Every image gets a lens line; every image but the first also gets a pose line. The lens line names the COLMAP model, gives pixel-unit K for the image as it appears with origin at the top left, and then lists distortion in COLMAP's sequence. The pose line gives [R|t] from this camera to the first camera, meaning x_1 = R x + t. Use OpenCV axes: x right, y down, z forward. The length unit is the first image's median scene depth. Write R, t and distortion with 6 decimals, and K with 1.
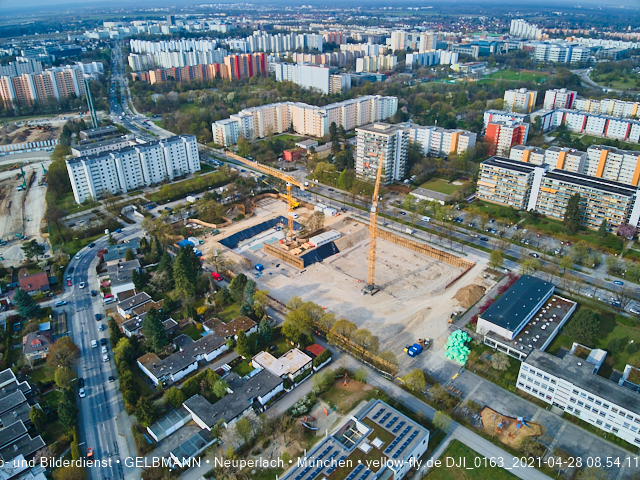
lens RADIAL K [[460.8, 0, 319.1], [0, 460.8, 239.6], [0, 0, 1]] dist [0.123844, -0.229133]
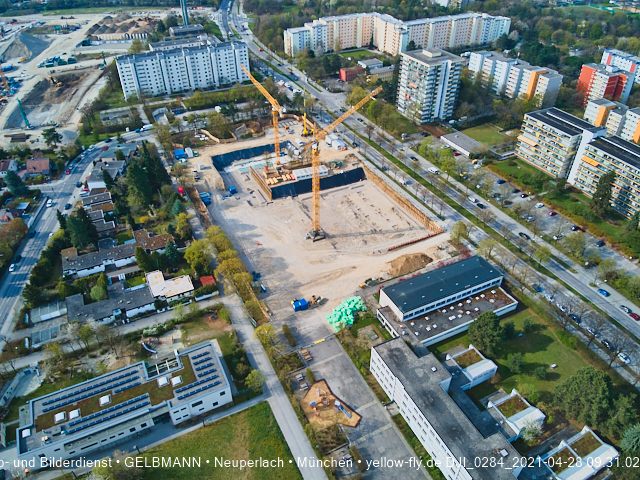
lens RADIAL K [[460.8, 0, 319.1], [0, 460.8, 239.6], [0, 0, 1]] dist [0.123844, -0.229133]
pose [[0.936360, 0.216664, -0.276201, 0.270664], [-0.164107, 0.965706, 0.201197, -0.053674], [0.310321, -0.143066, 0.939805, 0.073169]]
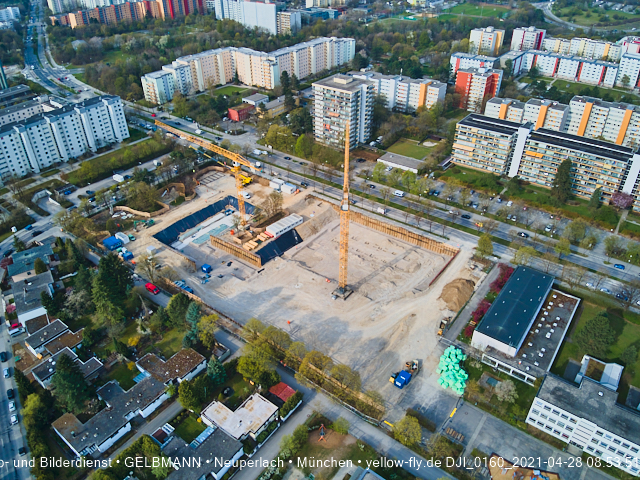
lens RADIAL K [[460.8, 0, 319.1], [0, 460.8, 239.6], [0, 0, 1]] dist [0.123844, -0.229133]
pose [[0.994524, -0.056233, 0.088096, 0.000040], [0.045030, 0.991215, 0.124359, -0.065736], [-0.094315, -0.119711, 0.988319, 0.129577]]
